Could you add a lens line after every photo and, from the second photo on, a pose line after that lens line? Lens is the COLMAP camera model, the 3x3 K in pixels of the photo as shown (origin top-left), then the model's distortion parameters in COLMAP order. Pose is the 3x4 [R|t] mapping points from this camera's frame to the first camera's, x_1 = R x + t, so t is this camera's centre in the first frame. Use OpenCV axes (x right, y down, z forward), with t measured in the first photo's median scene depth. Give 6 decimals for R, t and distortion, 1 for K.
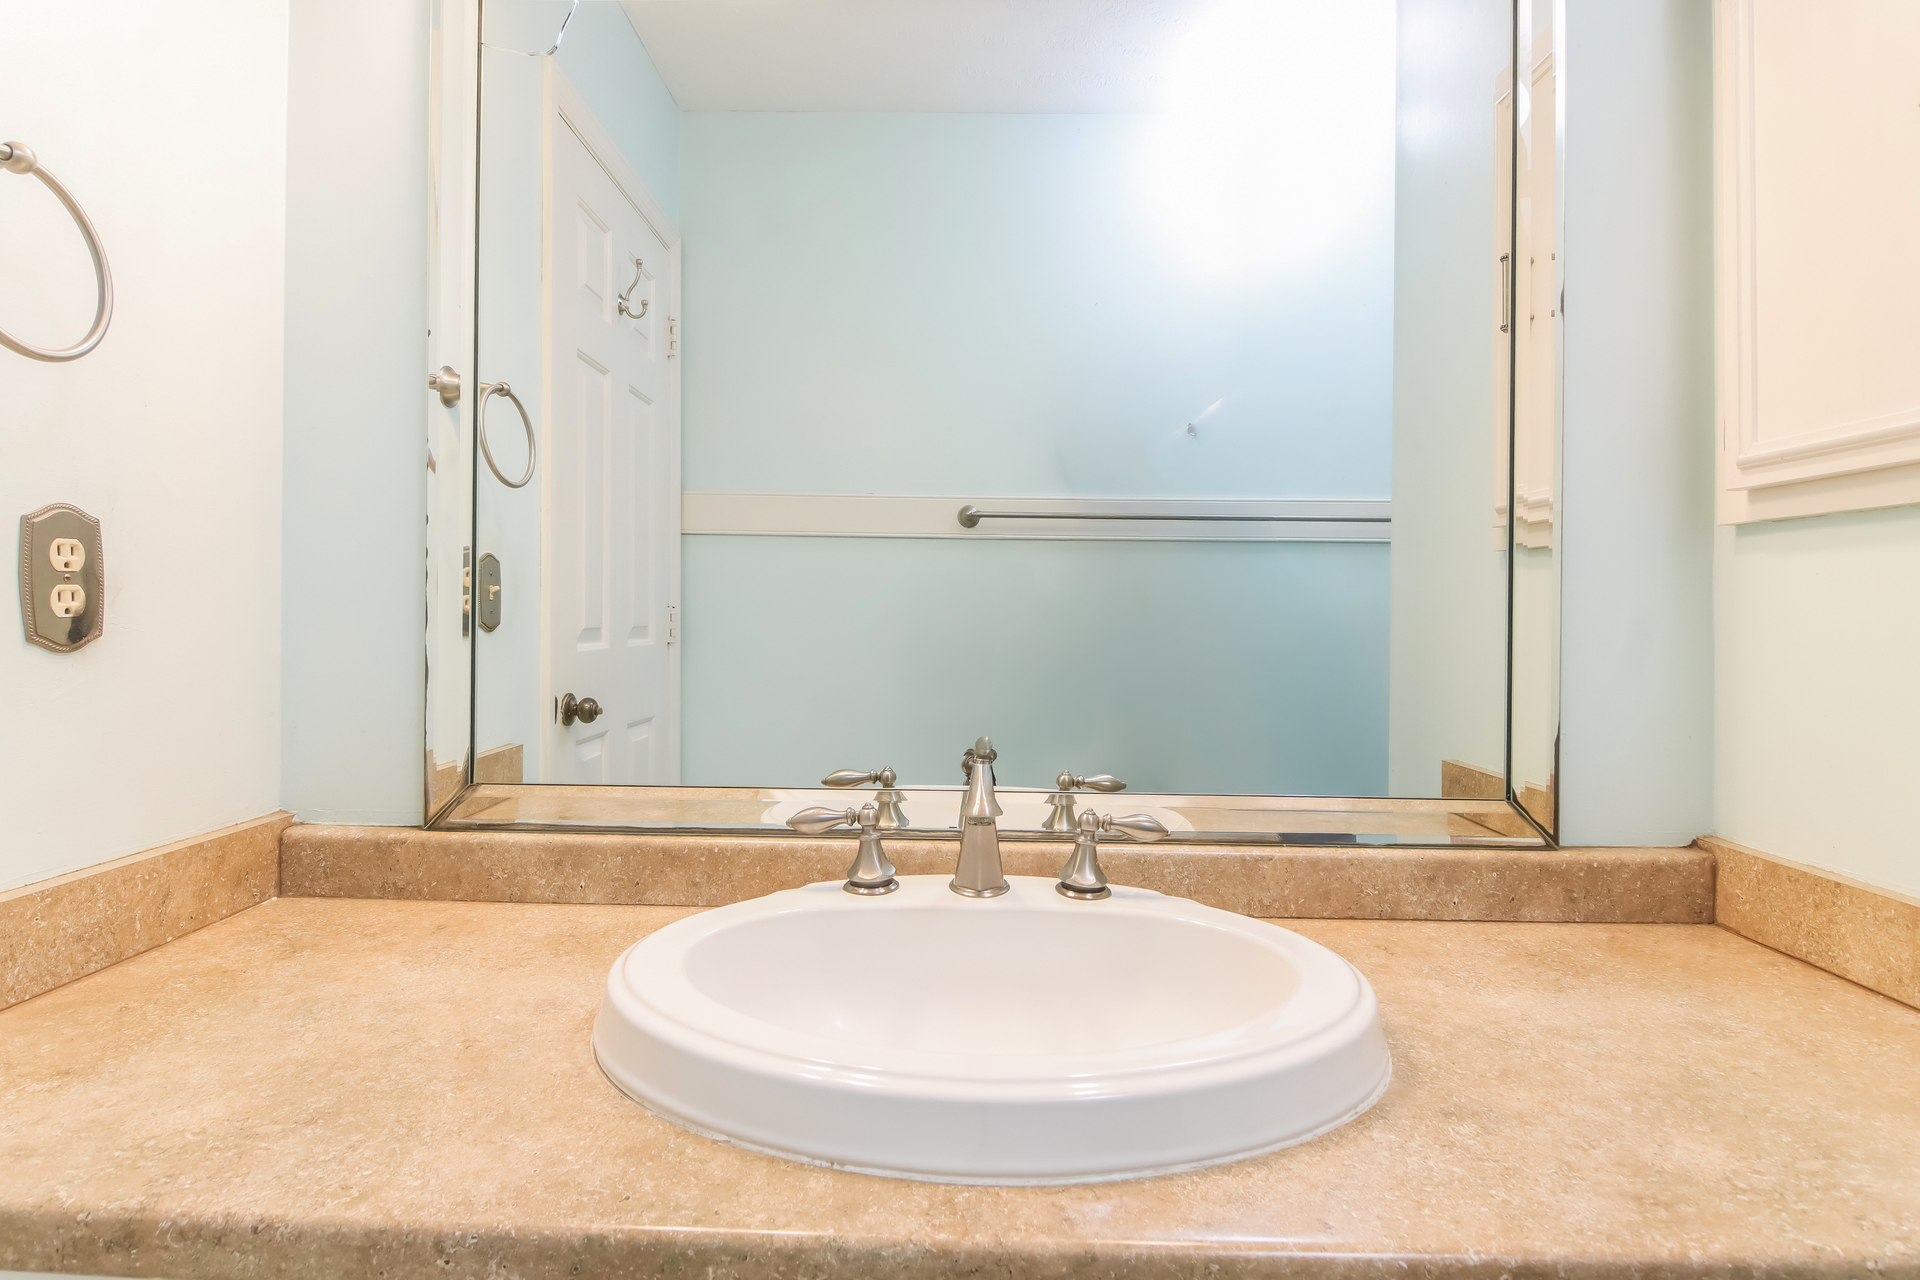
lens RADIAL K [[988.5, 0, 925.3], [0, 988.5, 631.0], [0, 0, 1]] dist [0.015144, -0.022026]
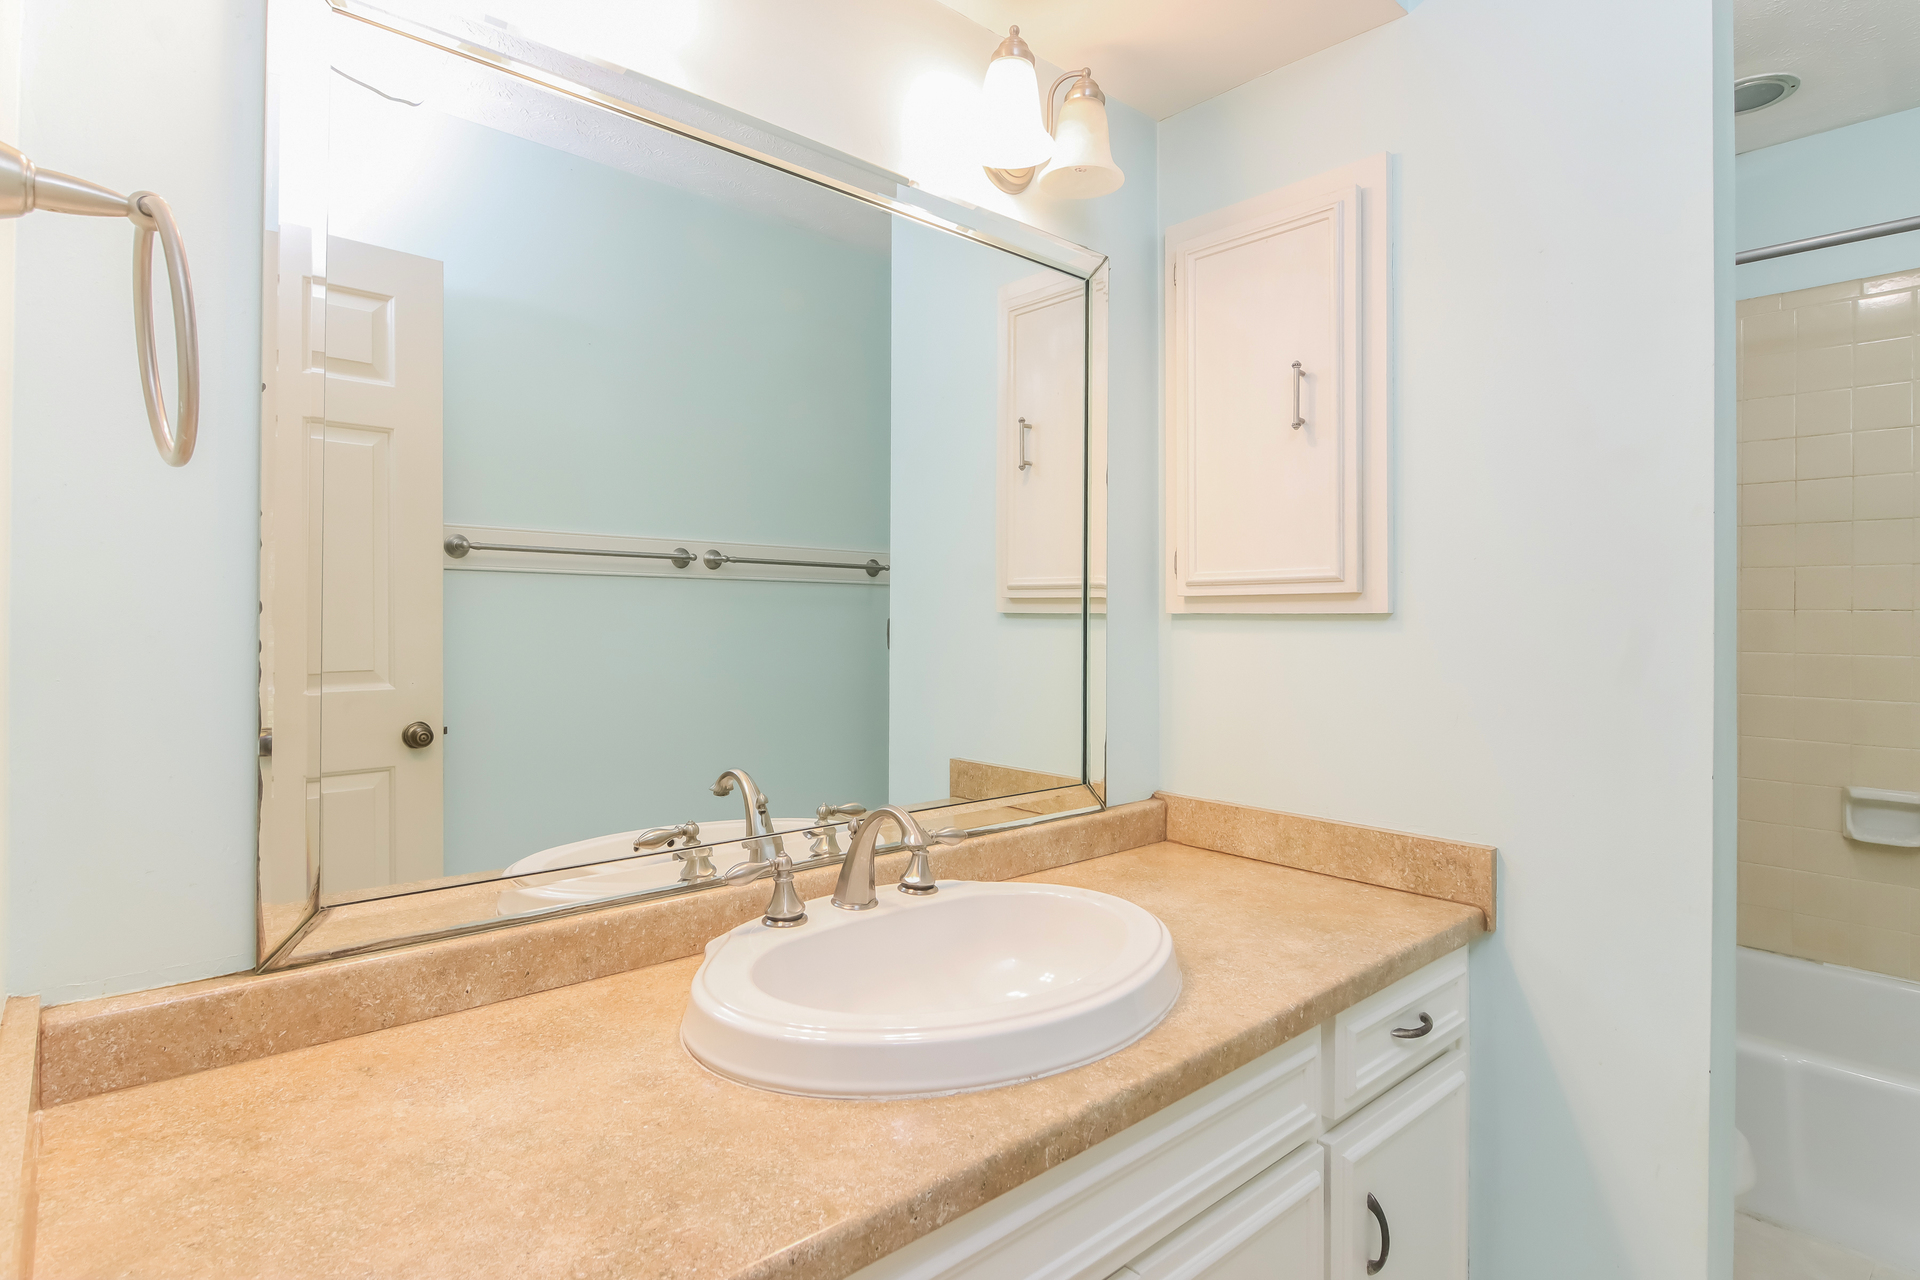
lens RADIAL K [[988.5, 0, 957.2], [0, 988.5, 616.8], [0, 0, 1]] dist [0.004132, -0.010846]
pose [[0.725750, -0.005200, 0.687939, -0.678411], [0.014222, 0.999871, -0.007447, -0.093437], [-0.687811, 0.015188, 0.725730, -0.026891]]
